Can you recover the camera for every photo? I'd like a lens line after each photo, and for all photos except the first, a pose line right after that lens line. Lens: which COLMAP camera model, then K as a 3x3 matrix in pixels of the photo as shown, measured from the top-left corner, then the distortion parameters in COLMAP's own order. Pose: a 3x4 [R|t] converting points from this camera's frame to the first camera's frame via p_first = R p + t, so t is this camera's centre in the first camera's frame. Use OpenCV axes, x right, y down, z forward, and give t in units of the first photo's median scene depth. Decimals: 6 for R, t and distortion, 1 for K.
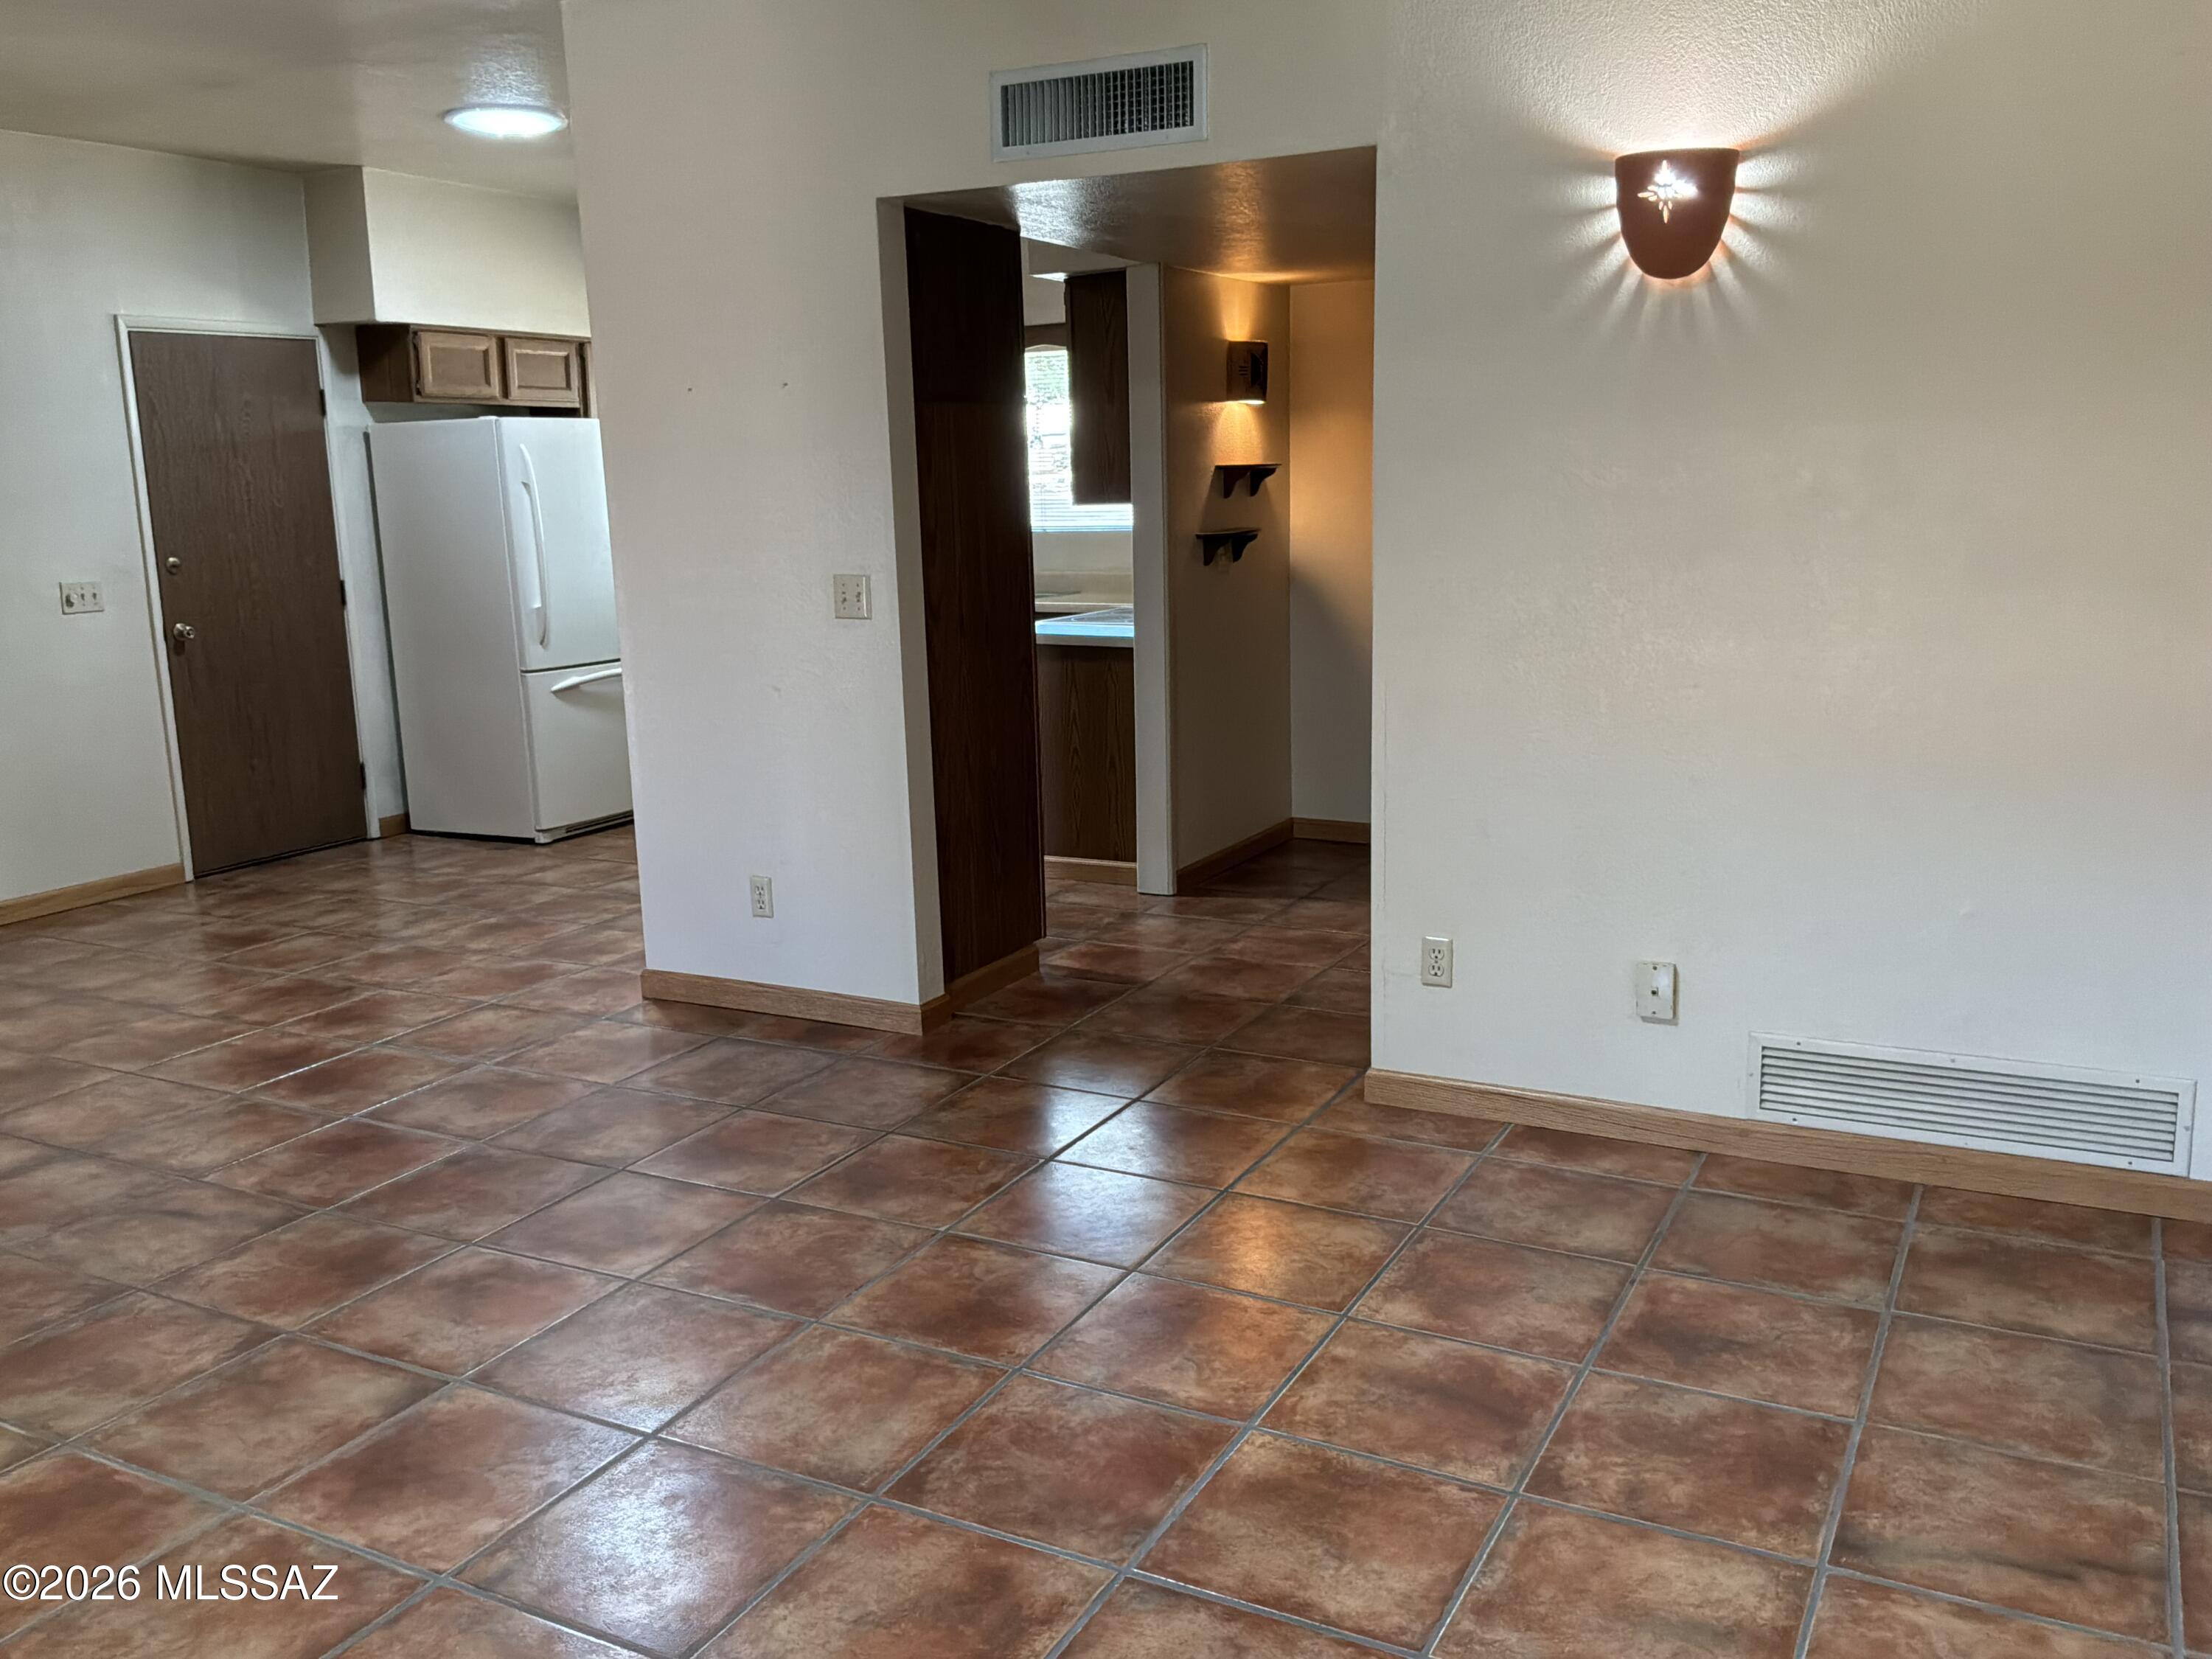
lens RADIAL K [[1828.6, 0, 1116.7], [0, 1828.6, 820.7], [0, 0, 1]] dist [0.094469, -0.167020]
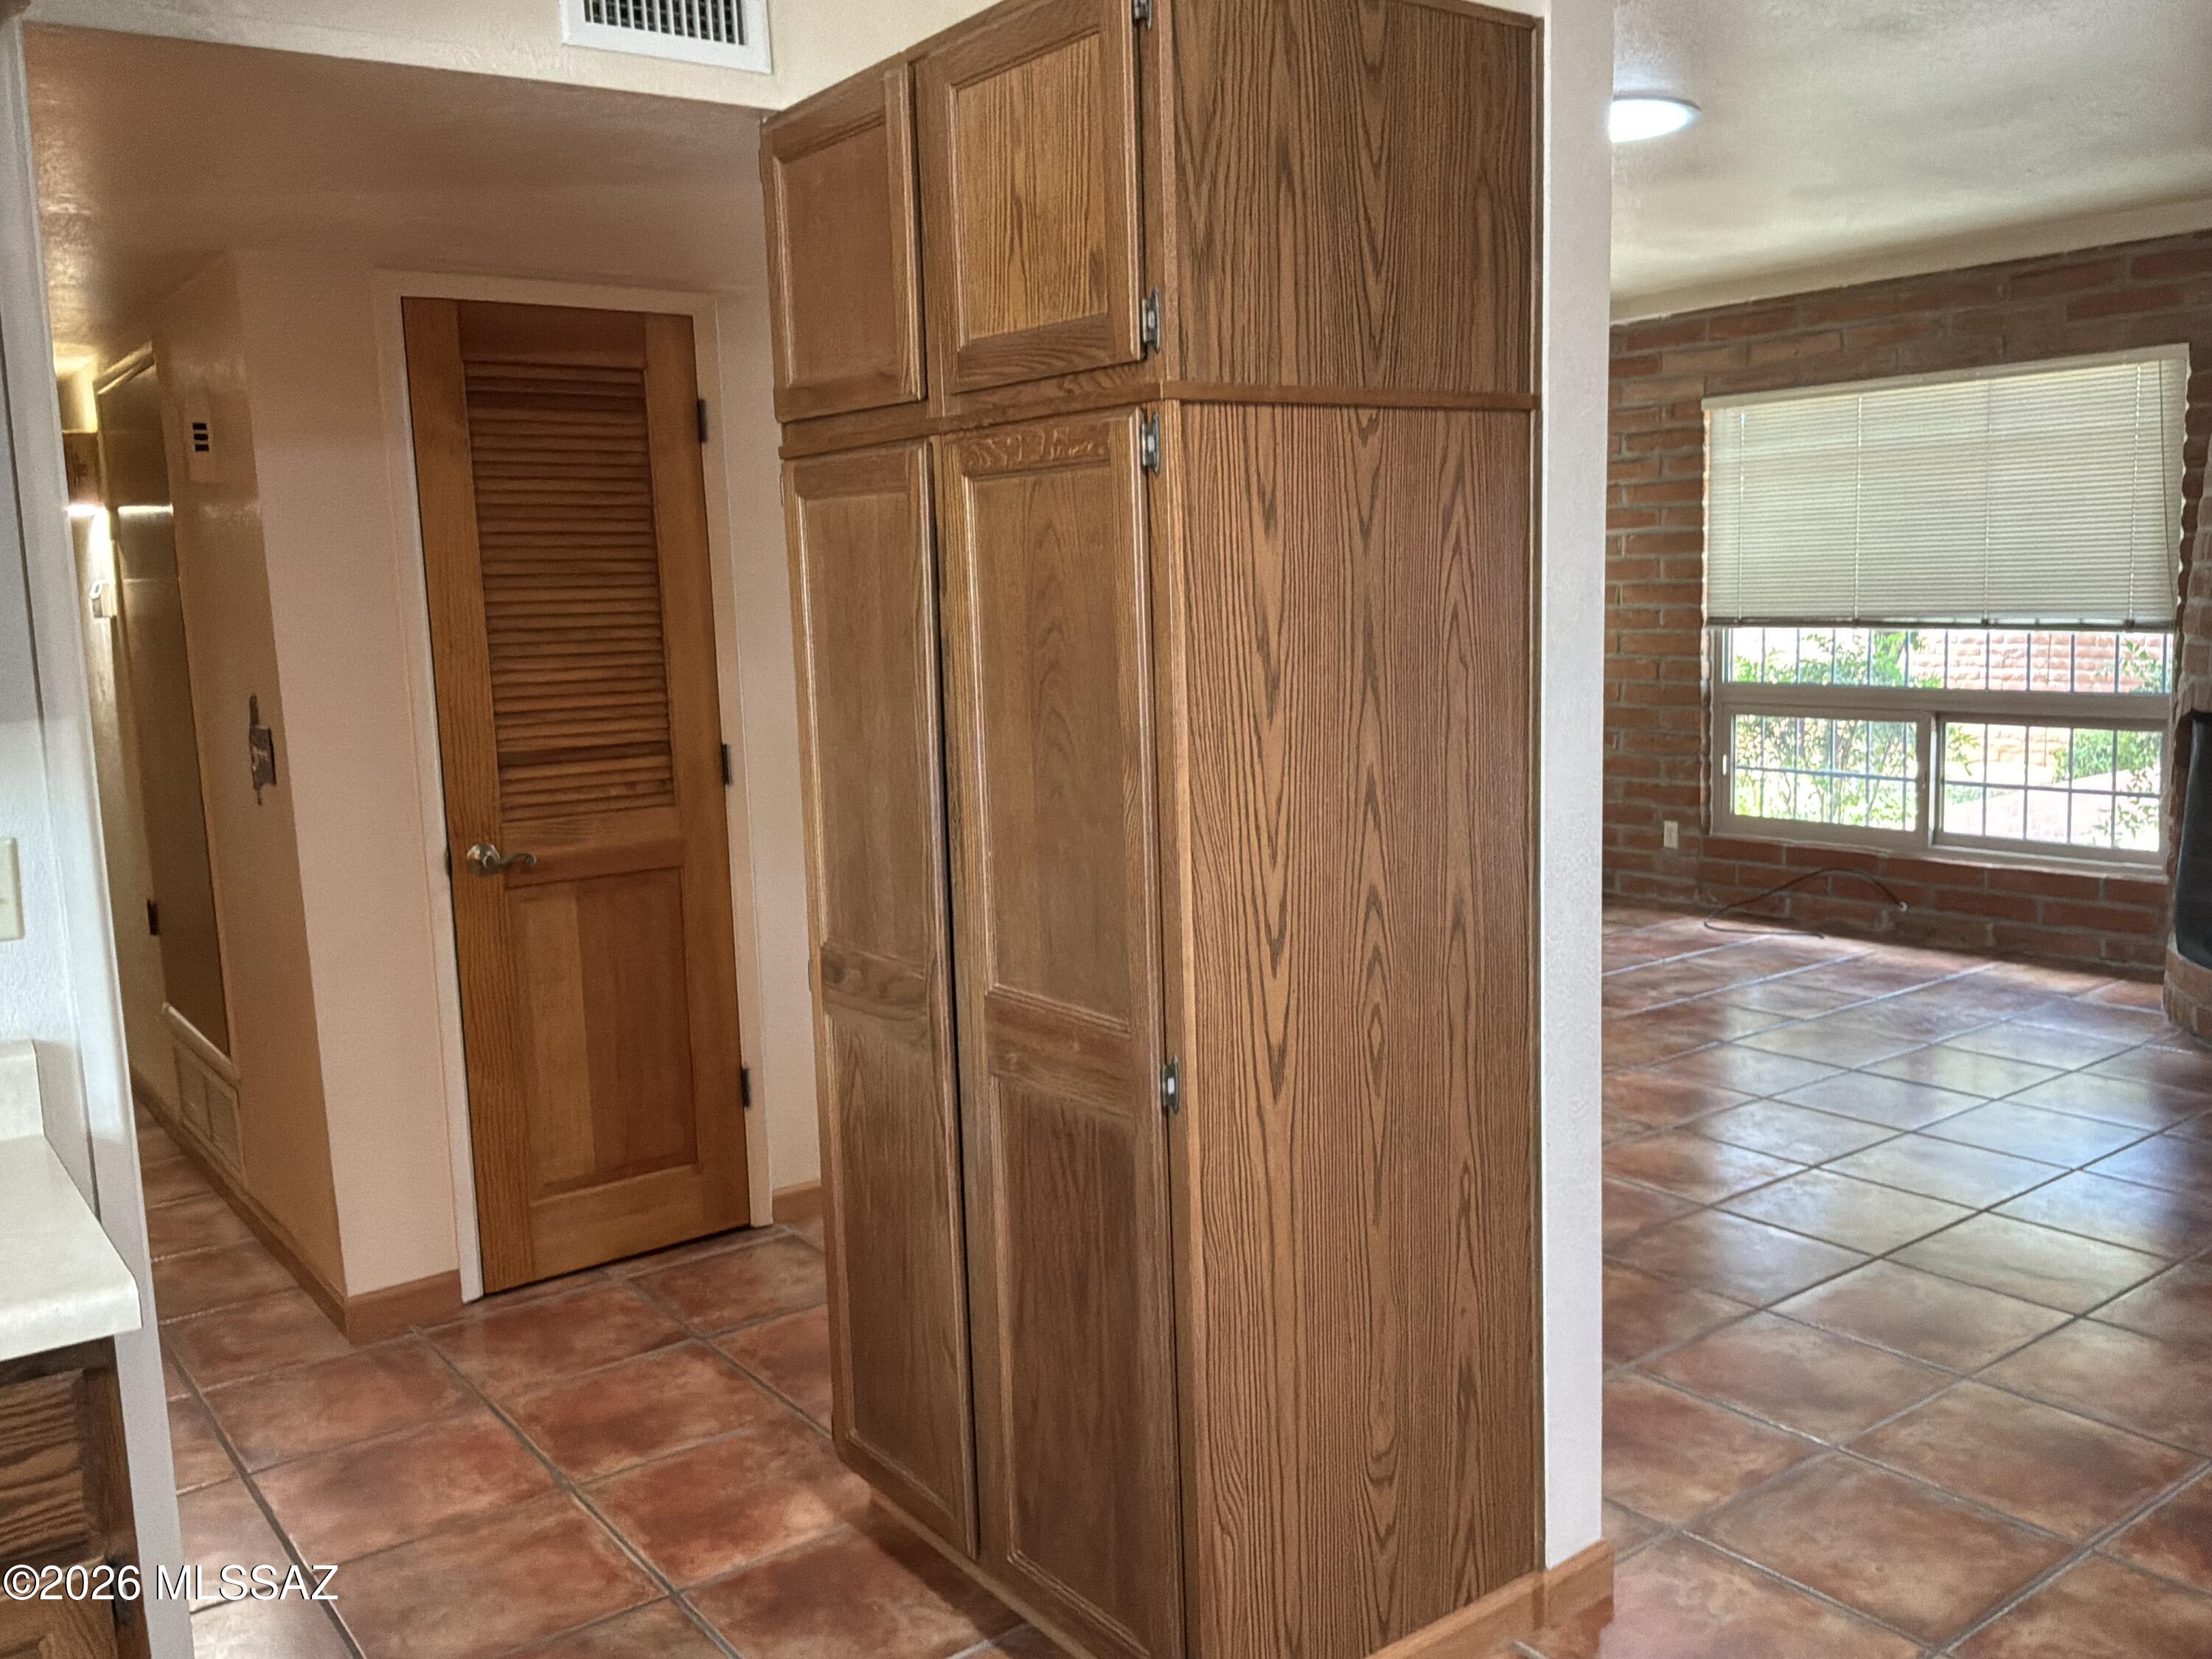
lens RADIAL K [[1828.6, 0, 1106.4], [0, 1828.6, 821.8], [0, 0, 1]] dist [0.094469, -0.167020]
pose [[-0.901401, -0.000585, 0.432985, -0.550239], [0.138048, 0.947423, 0.288672, -0.412318], [-0.410389, 0.319982, -0.853927, 2.220111]]
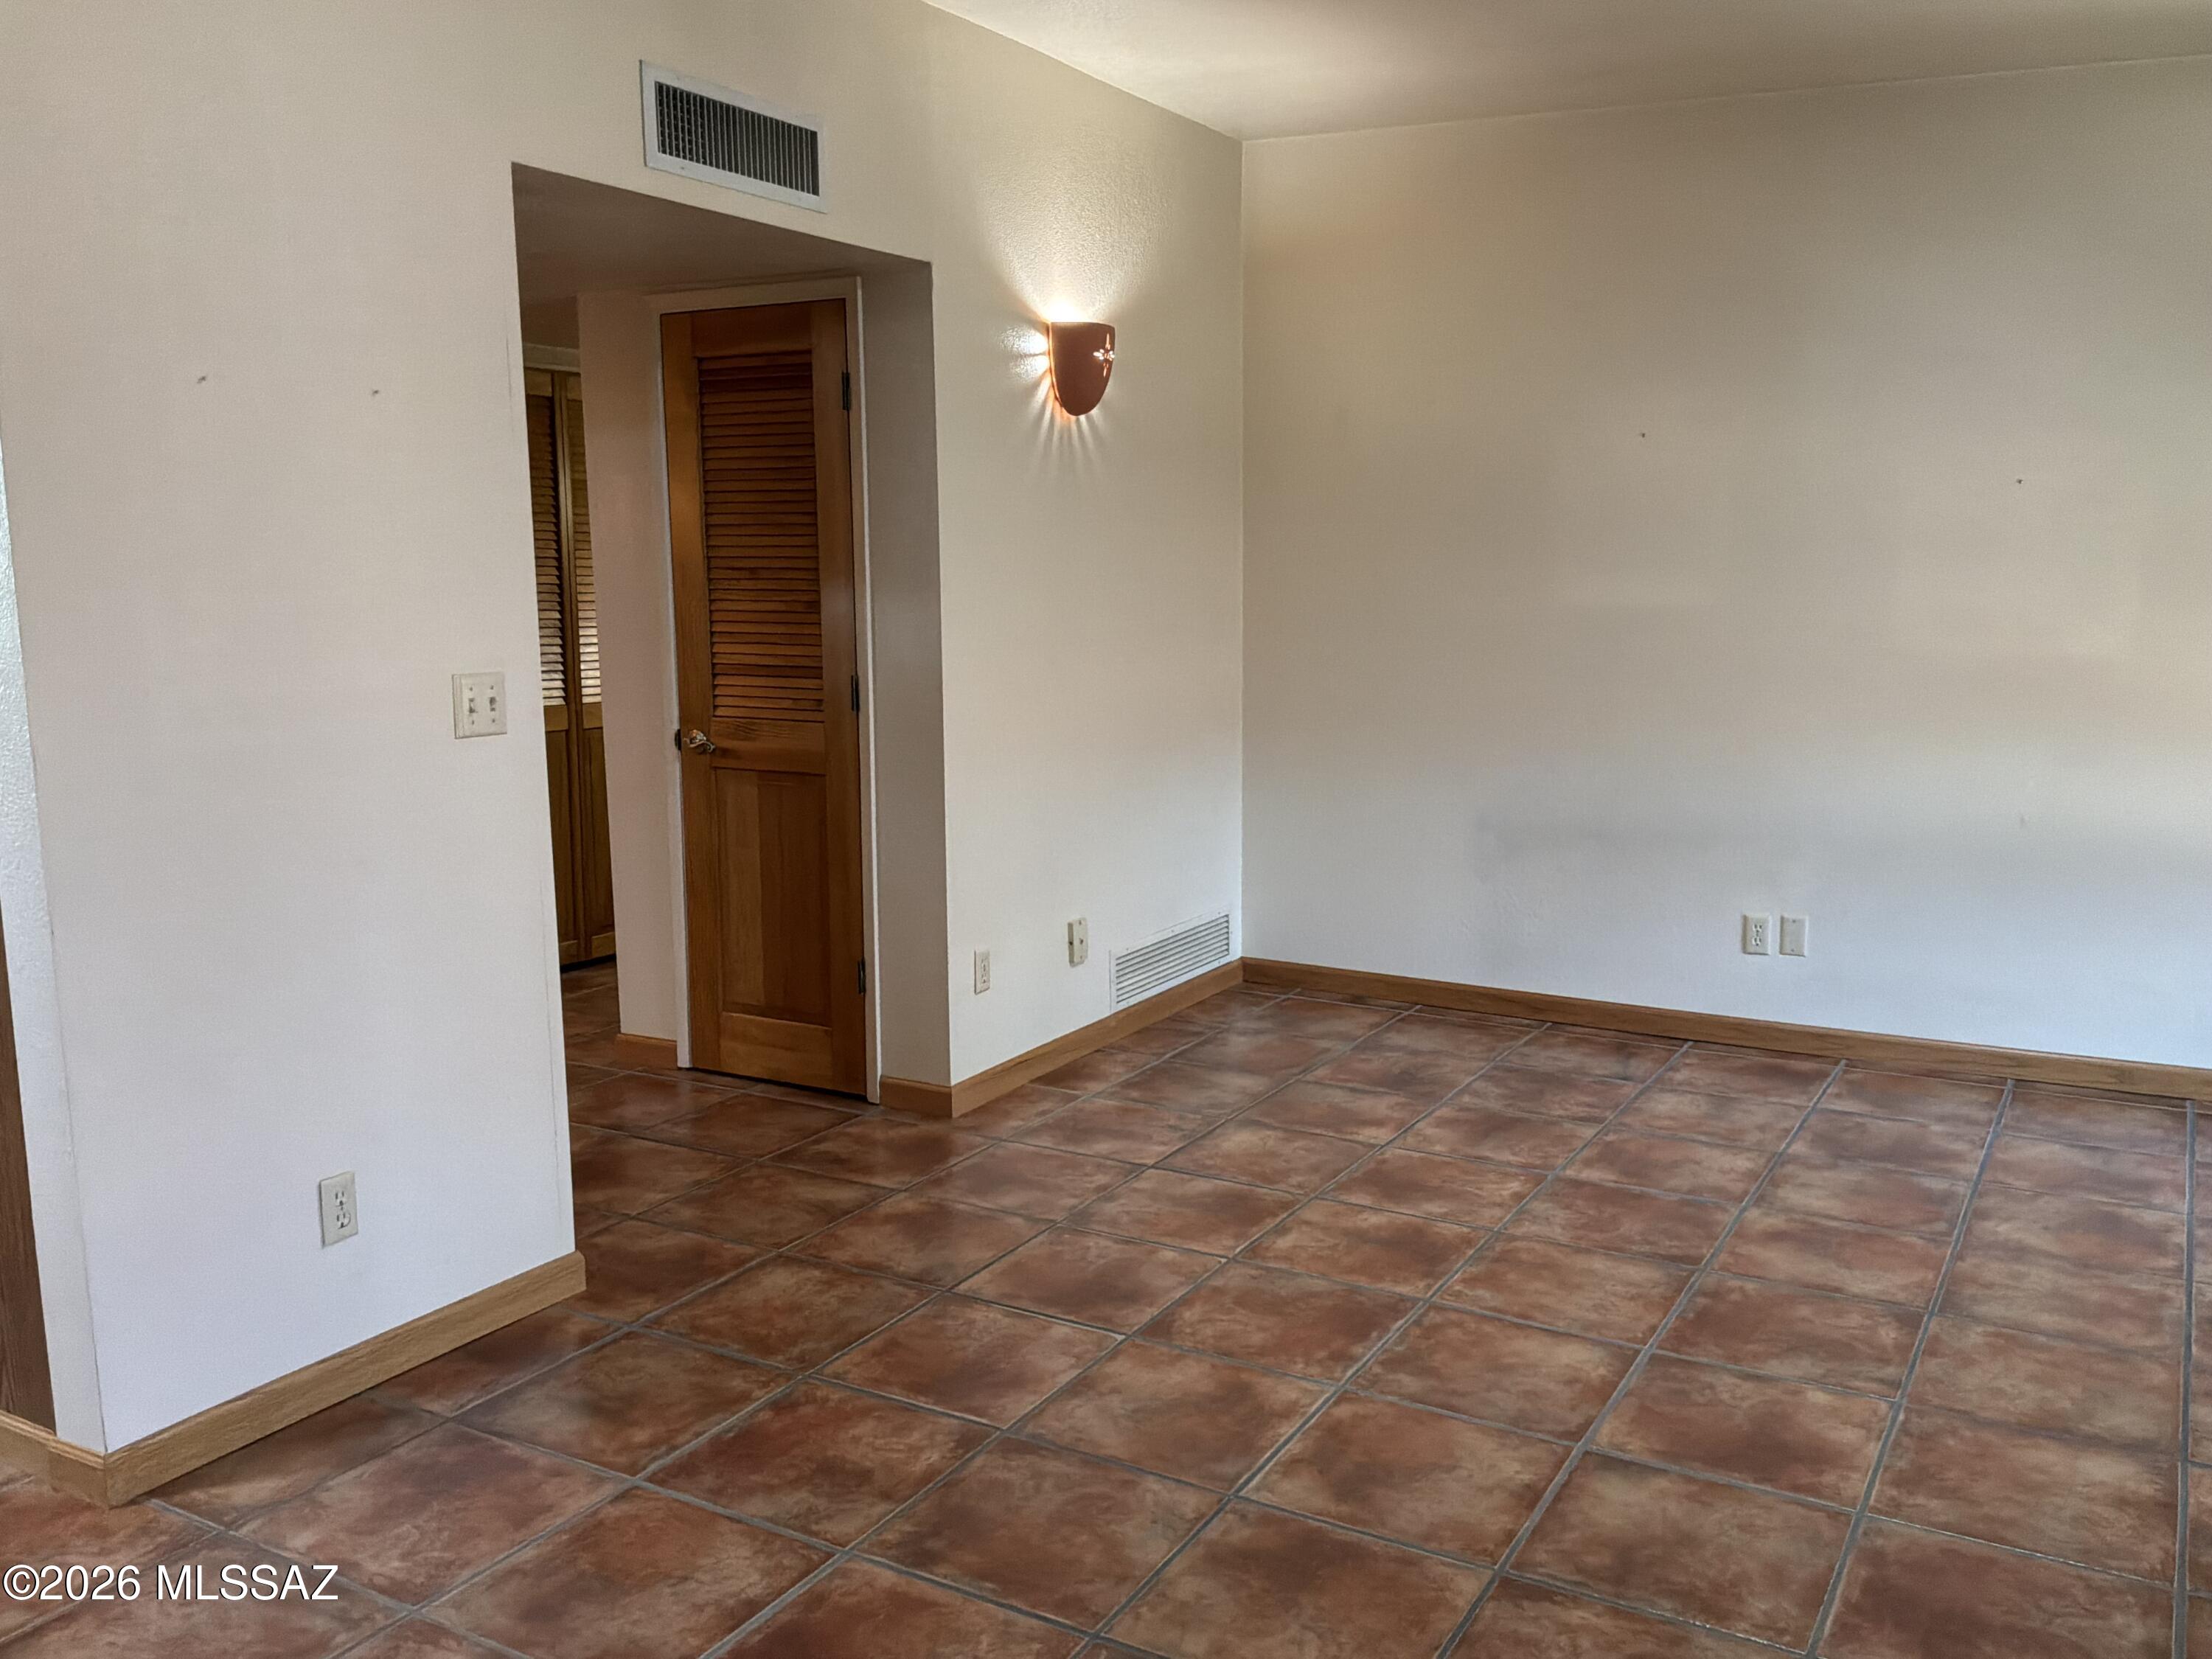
lens RADIAL K [[1828.6, 0, 1092.4], [0, 1828.6, 821.3], [0, 0, 1]] dist [0.094469, -0.167020]
pose [[0.050547, -0.120139, 0.991469, -1.169200], [0.198557, 0.974130, 0.107915, -0.152829], [-0.978785, 0.191409, 0.073094, 1.019816]]
